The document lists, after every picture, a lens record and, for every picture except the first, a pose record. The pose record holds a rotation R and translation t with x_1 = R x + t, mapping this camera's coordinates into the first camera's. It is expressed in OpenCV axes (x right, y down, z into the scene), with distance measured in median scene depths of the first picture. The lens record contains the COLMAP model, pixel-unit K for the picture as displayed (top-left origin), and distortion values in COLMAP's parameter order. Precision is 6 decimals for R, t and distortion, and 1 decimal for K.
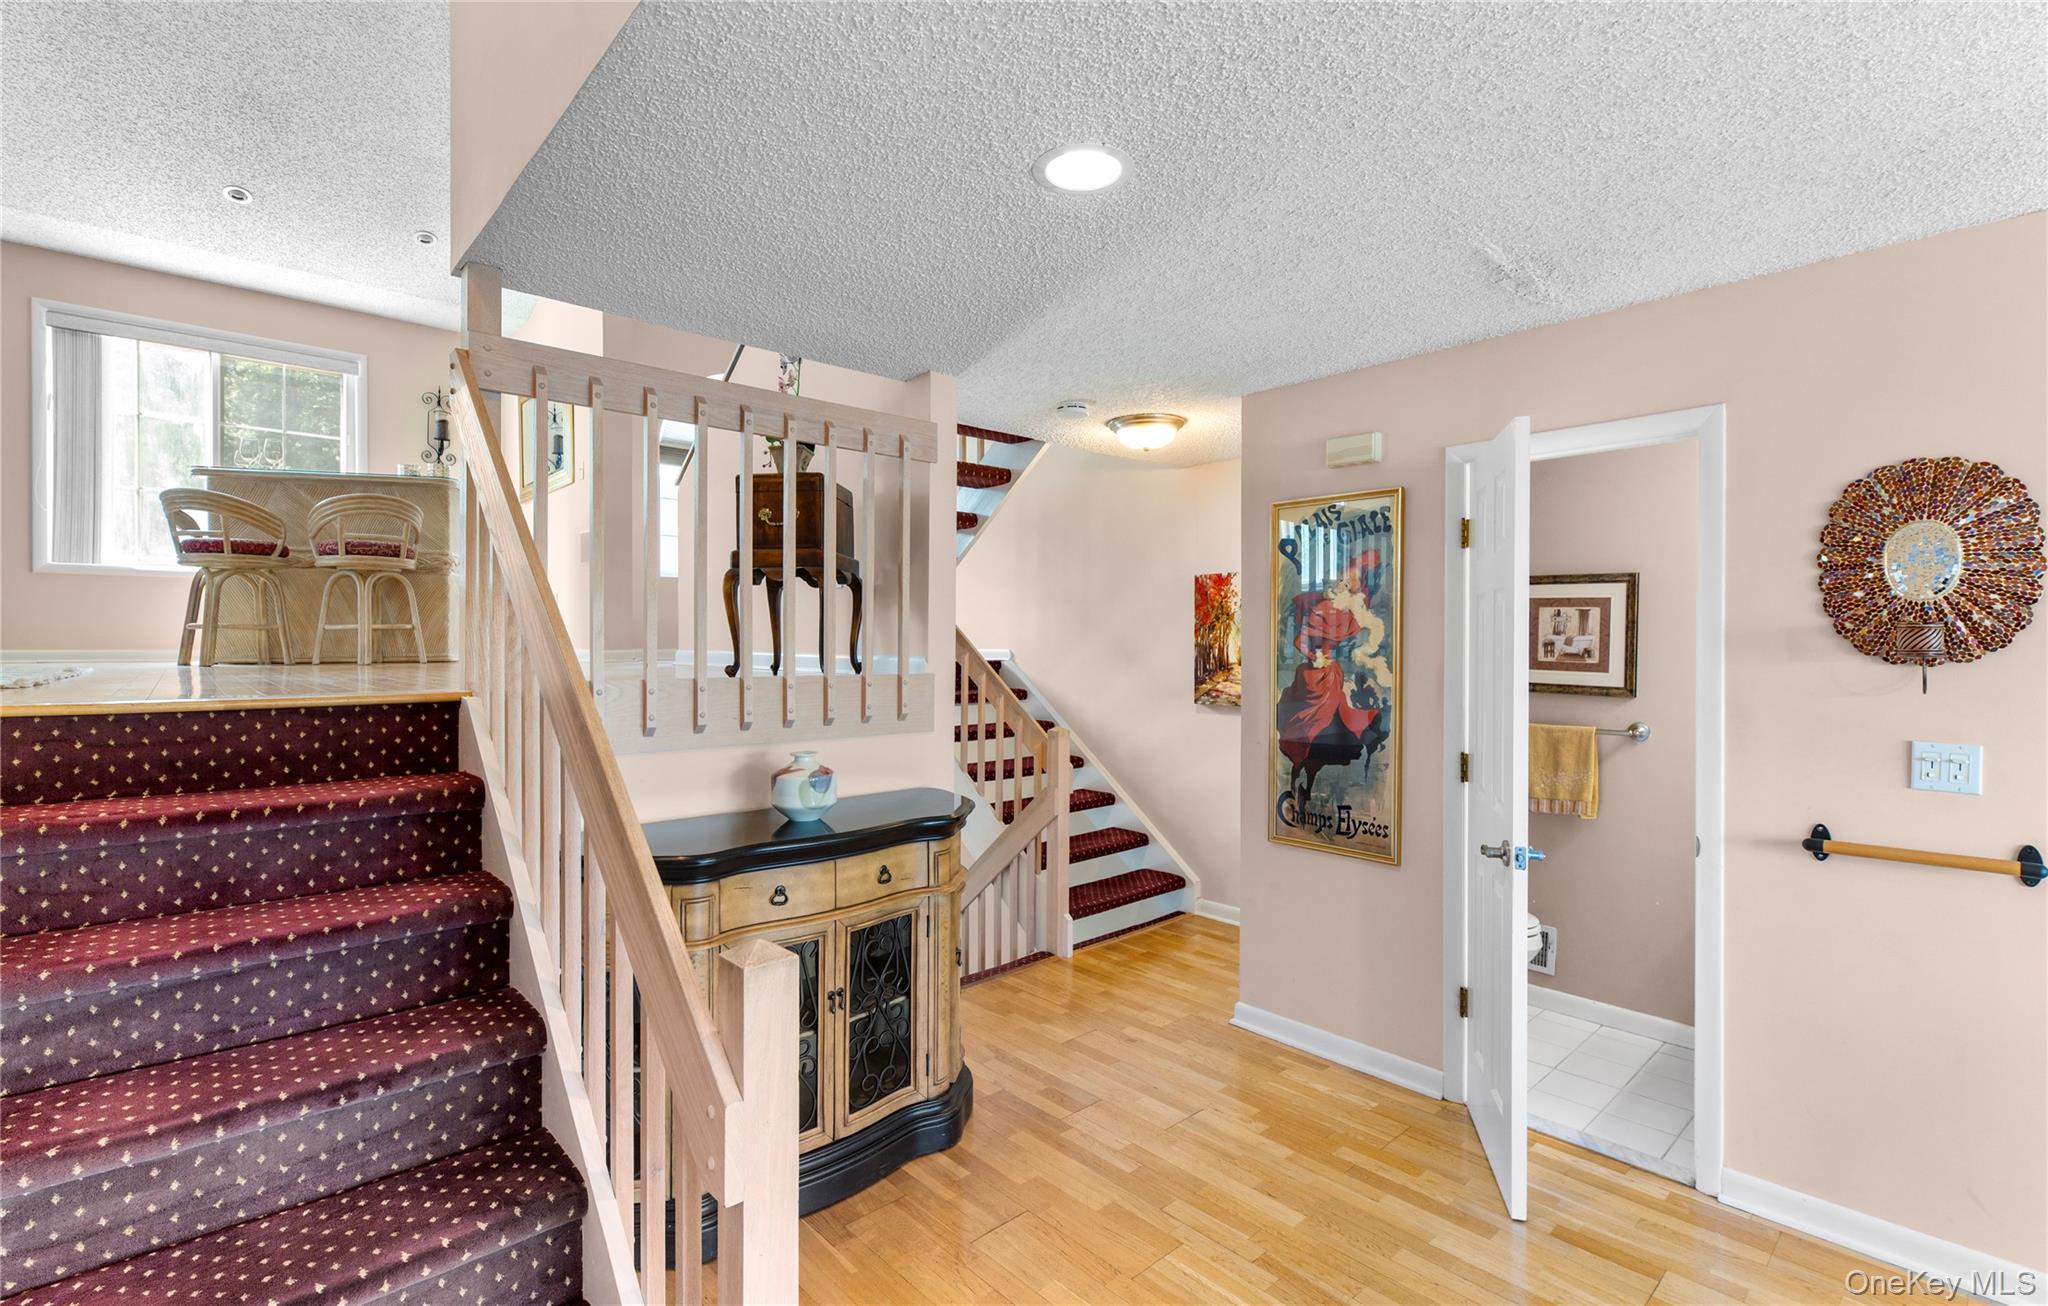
lens RADIAL K [[915.2, 0, 1019.8], [0, 915.2, 642.2], [0, 0, 1]] dist [-0.000294, 0.000310]
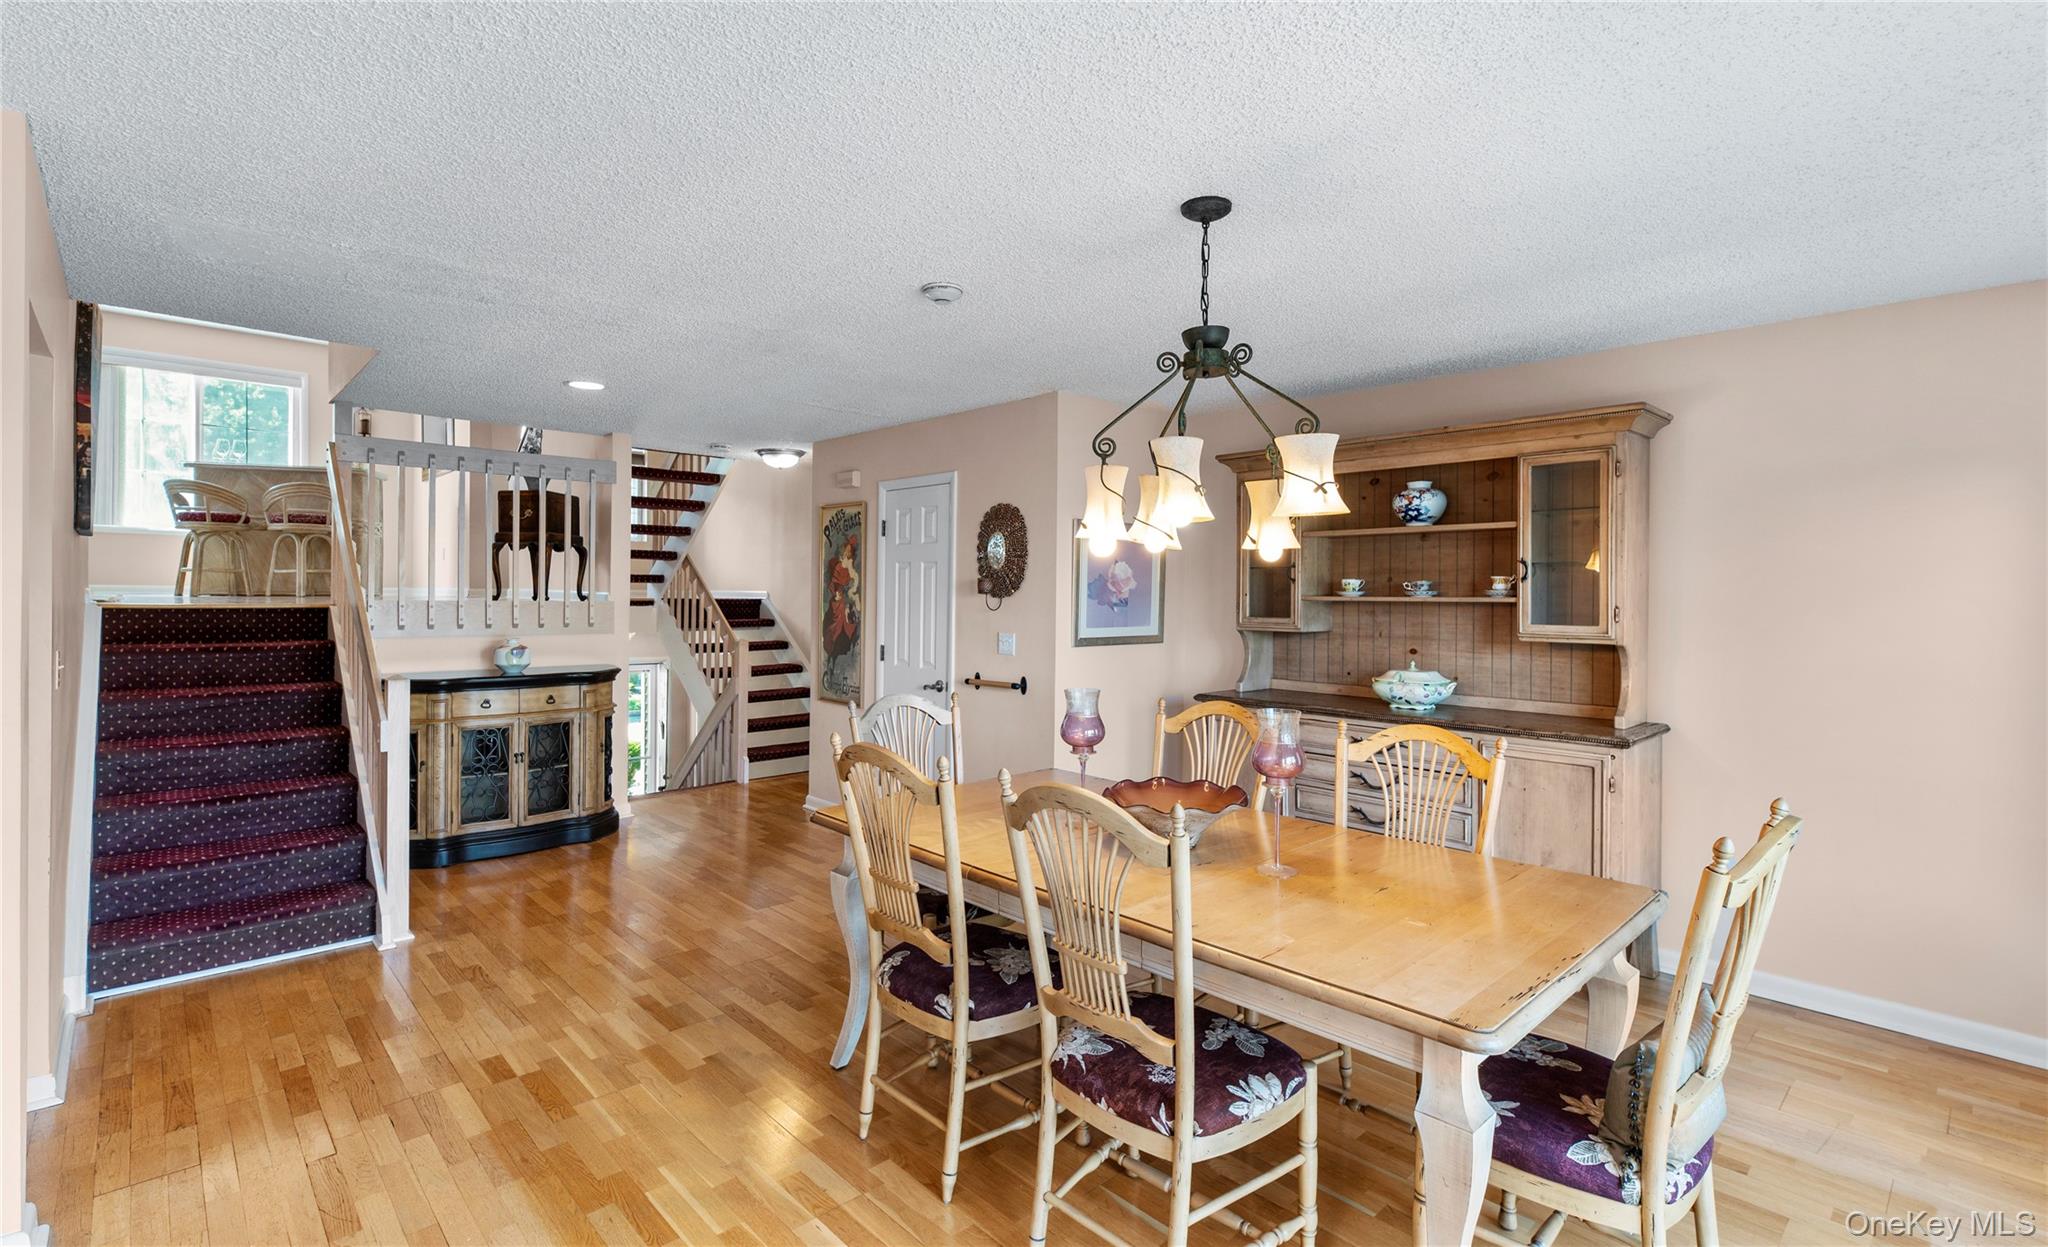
lens RADIAL K [[934.6, 0, 1025.9], [0, 934.6, 598.3], [0, 0, 1]] dist [-0.001763, -0.000532]
pose [[0.999791, 0.009335, 0.018173, 0.683278], [-0.009490, 0.999919, 0.008442, 0.005147], [-0.018093, -0.008612, 0.999799, -0.846898]]
